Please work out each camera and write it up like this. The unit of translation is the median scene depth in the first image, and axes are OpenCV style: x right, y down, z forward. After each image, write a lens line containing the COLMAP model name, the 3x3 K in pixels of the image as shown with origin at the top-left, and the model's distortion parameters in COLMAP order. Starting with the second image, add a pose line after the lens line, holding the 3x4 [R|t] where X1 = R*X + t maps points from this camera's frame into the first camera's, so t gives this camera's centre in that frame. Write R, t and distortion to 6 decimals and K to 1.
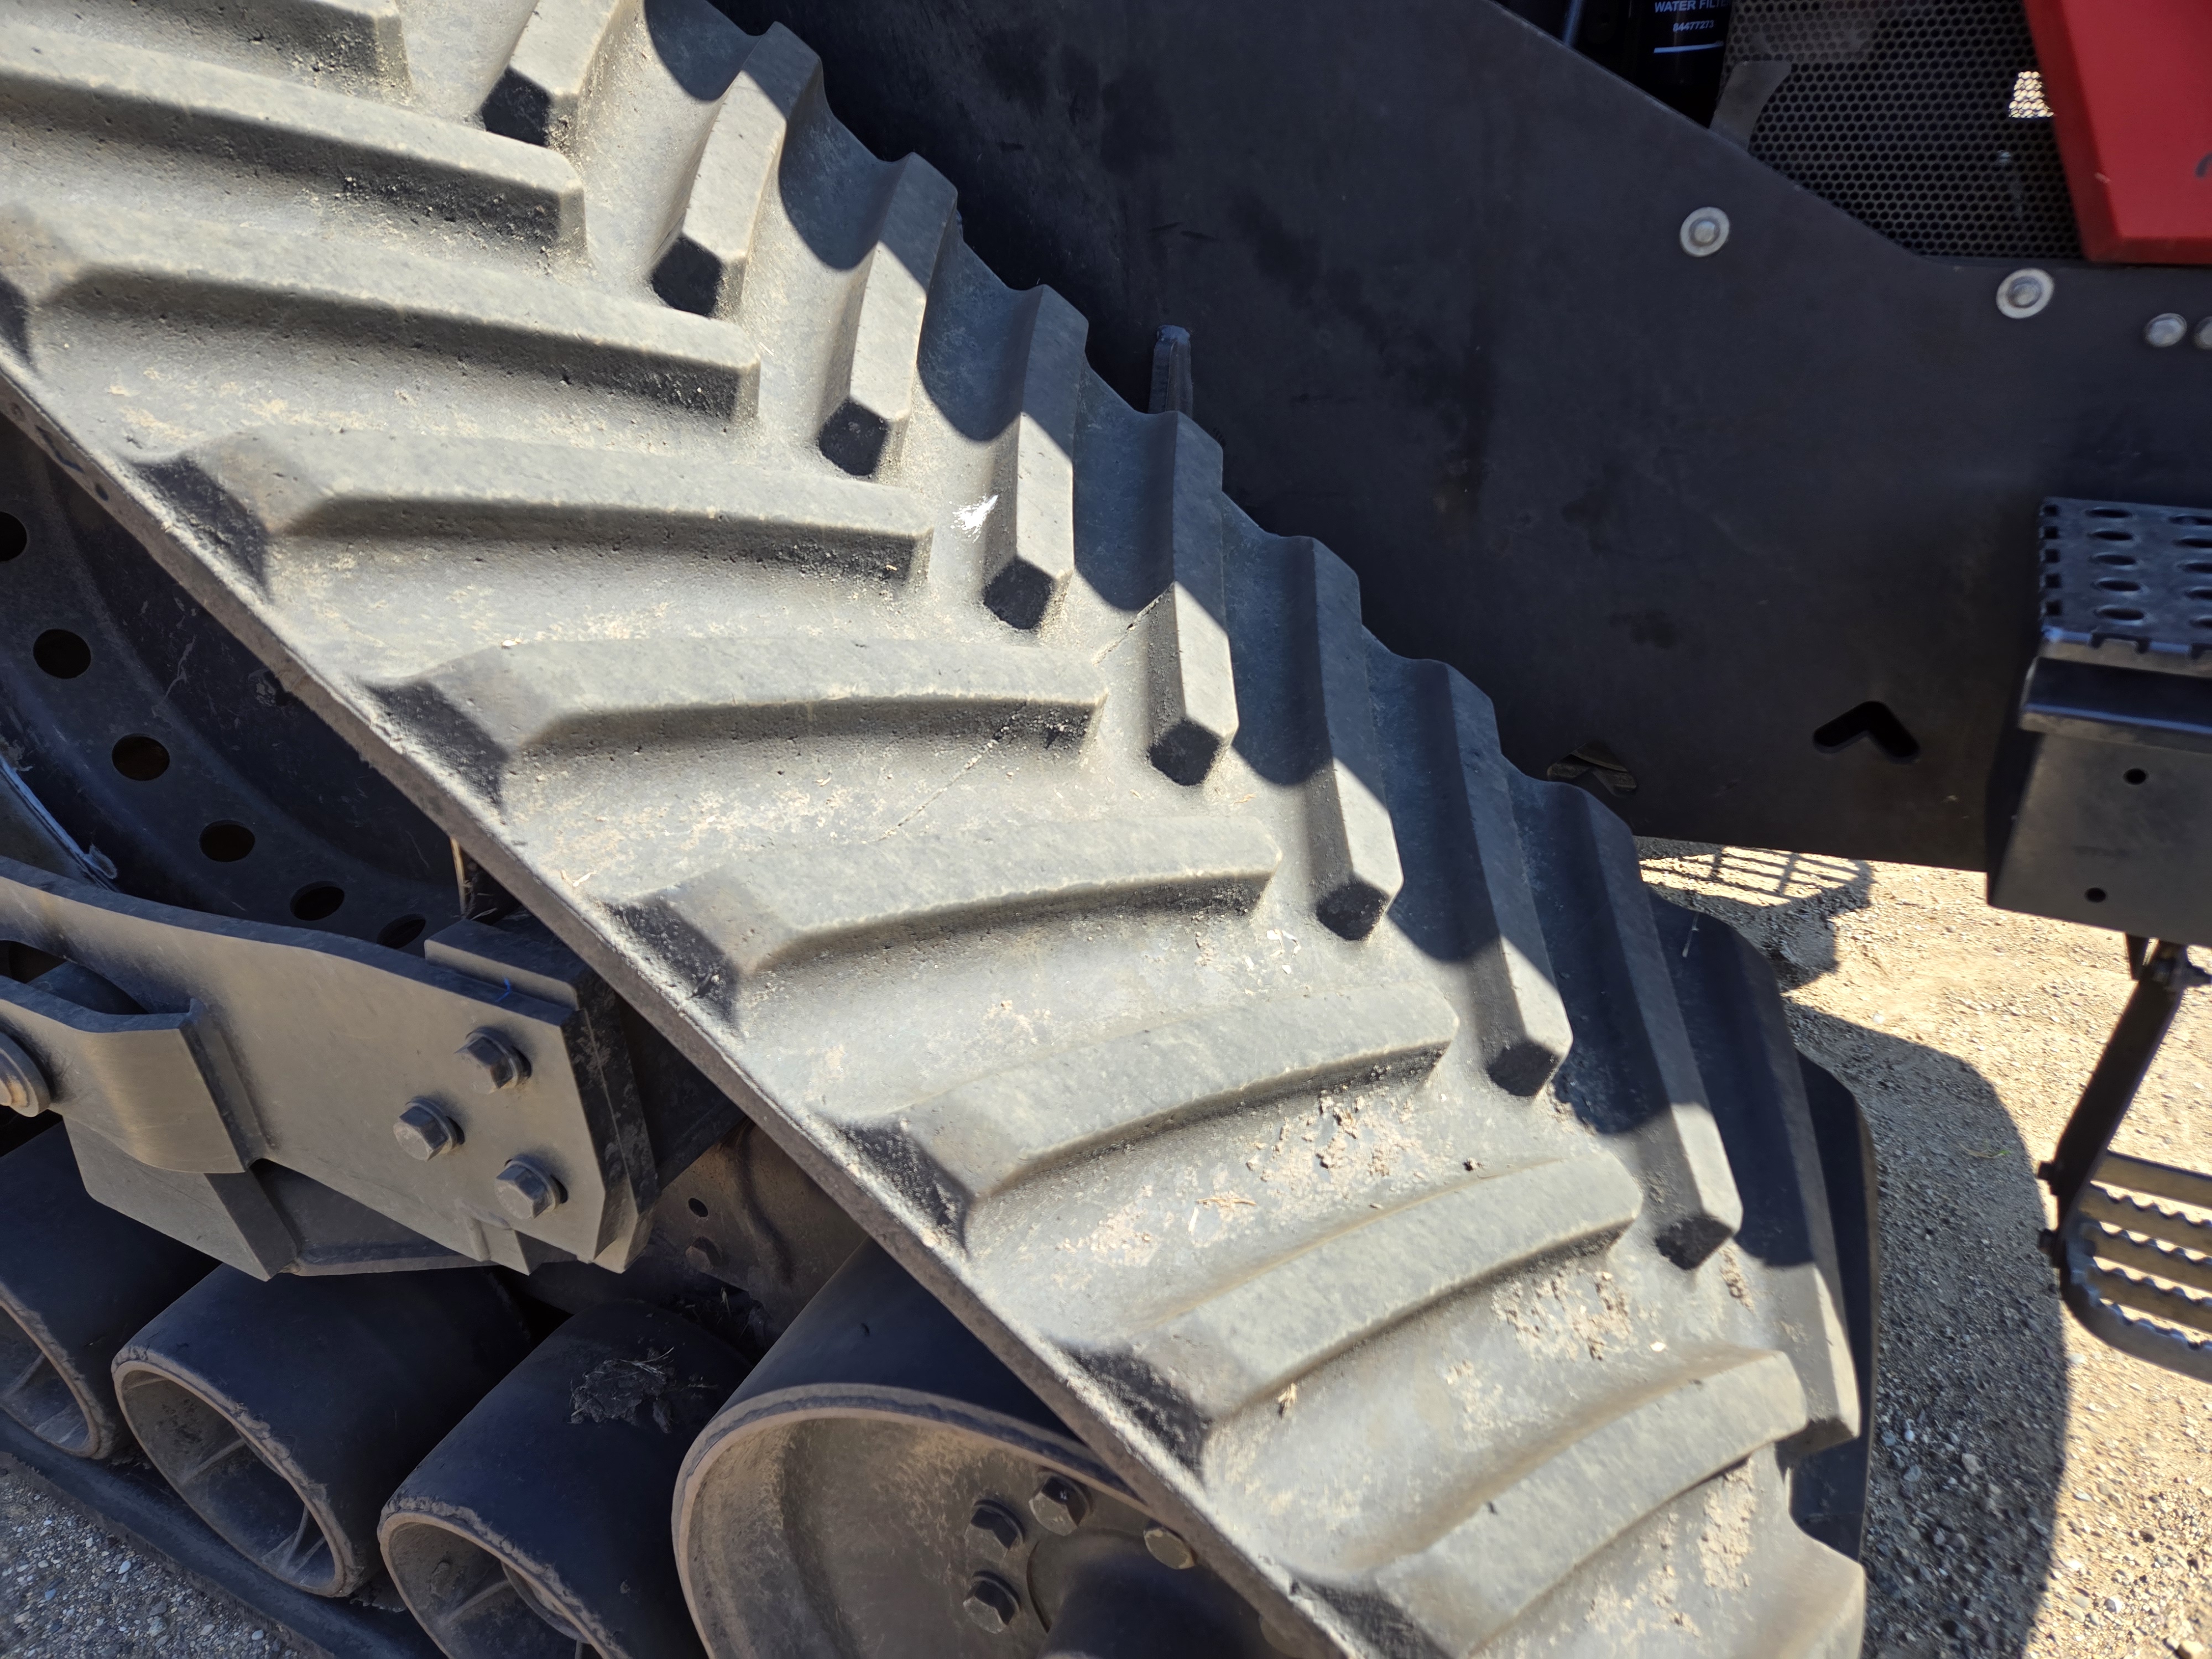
lens RADIAL K [[1478.5, 0, 1099.7], [0, 1478.5, 837.6], [0, 0, 1]] dist [0.094089, -0.079486]
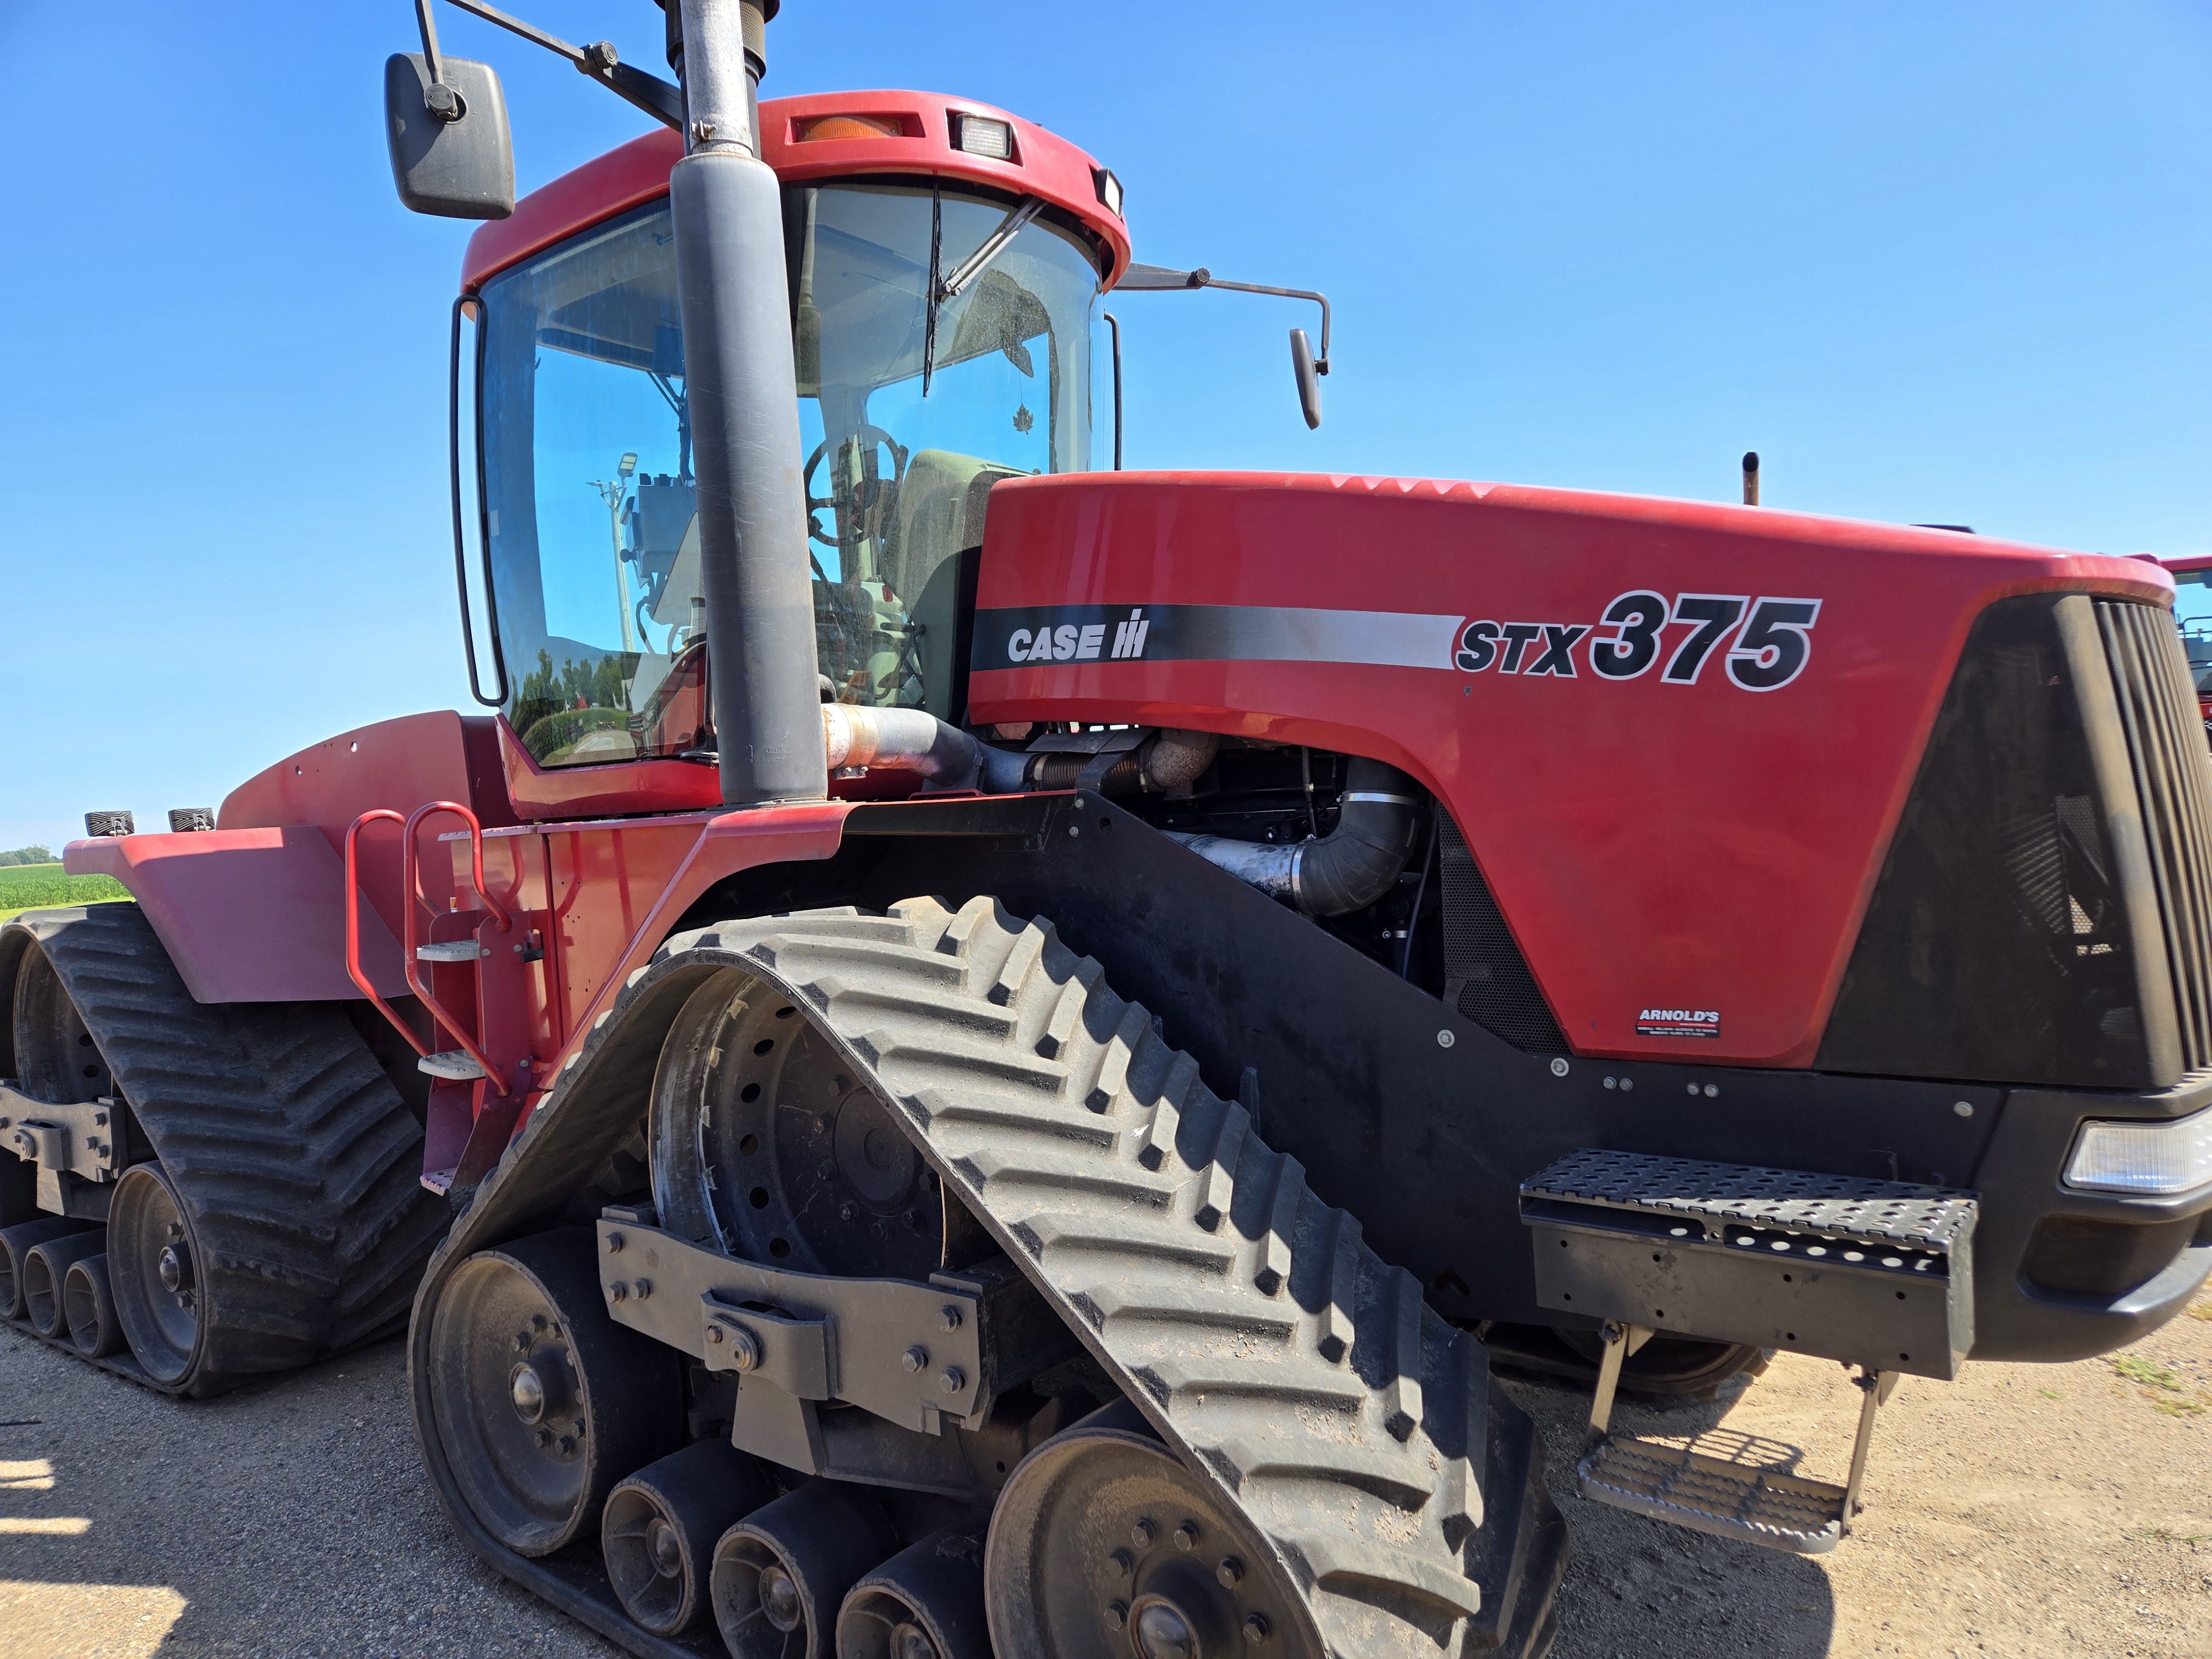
lens RADIAL K [[1478.5, 0, 1099.7], [0, 1478.5, 837.6], [0, 0, 1]] dist [0.094089, -0.079486]
pose [[0.980216, -0.006299, -0.197830, 0.363693], [-0.086317, 0.885838, -0.455896, 0.521493], [0.178117, 0.463953, 0.867768, -1.525563]]
